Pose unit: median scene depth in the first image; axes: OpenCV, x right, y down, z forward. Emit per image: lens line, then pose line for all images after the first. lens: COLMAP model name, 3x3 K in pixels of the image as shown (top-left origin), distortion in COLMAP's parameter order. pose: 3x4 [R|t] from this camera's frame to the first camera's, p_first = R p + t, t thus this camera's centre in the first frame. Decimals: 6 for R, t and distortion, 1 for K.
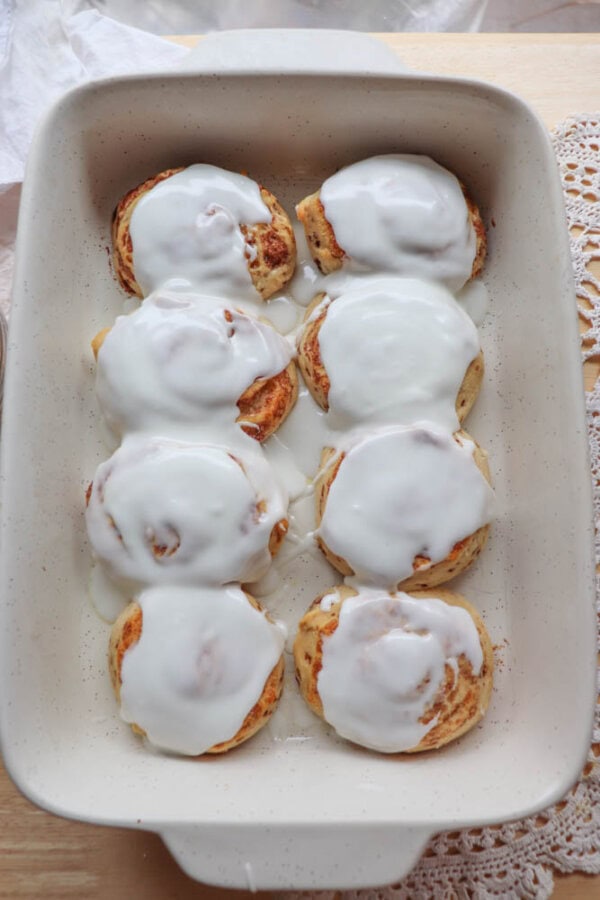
lens RADIAL K [[722.4, 0, 300.0], [0, 722.4, 450.0], [0, 0, 1]] dist [-0.127775, -0.078300]
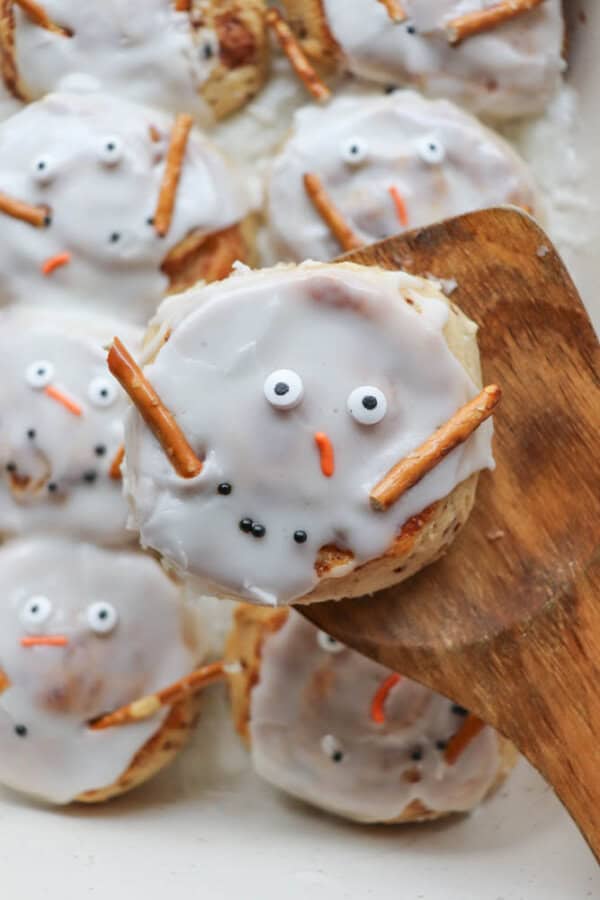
lens RADIAL K [[924.9, 0, 300.0], [0, 924.9, 450.0], [0, 0, 1]] dist [-0.118502, 0.157424]
pose [[0.997638, 0.062654, -0.028176, 0.073248], [-0.061525, 0.997332, 0.039280, 0.058028], [0.030562, -0.037453, 0.998831, 0.169242]]
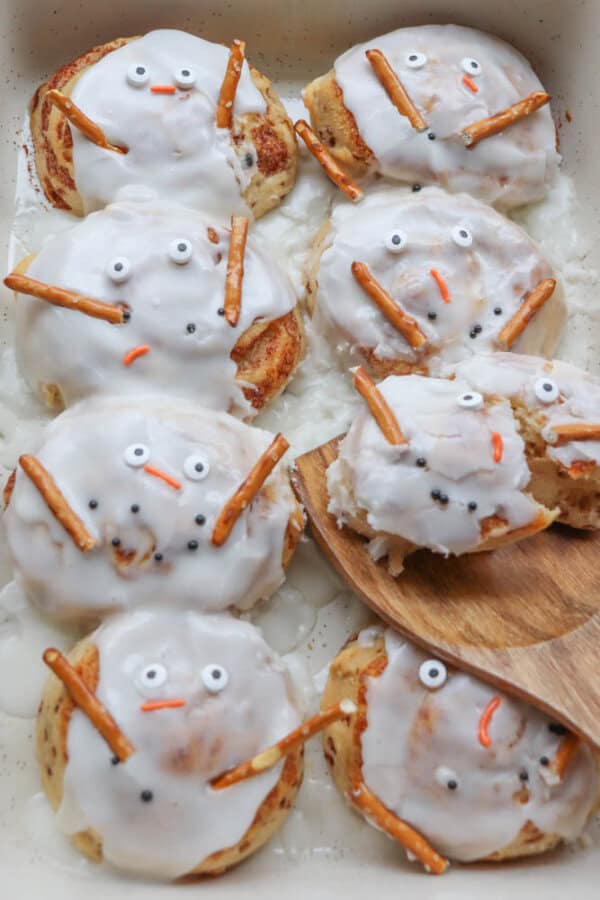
lens RADIAL K [[1246.0, 0, 306.2], [0, 1246.0, 374.6], [0, 0, 1]] dist [-0.080926, 0.088508]
pose [[0.995502, -0.008786, 0.094337, -0.124958], [0.025283, 0.984219, -0.175137, 0.168394], [-0.091309, 0.176735, 0.980014, -0.194078]]
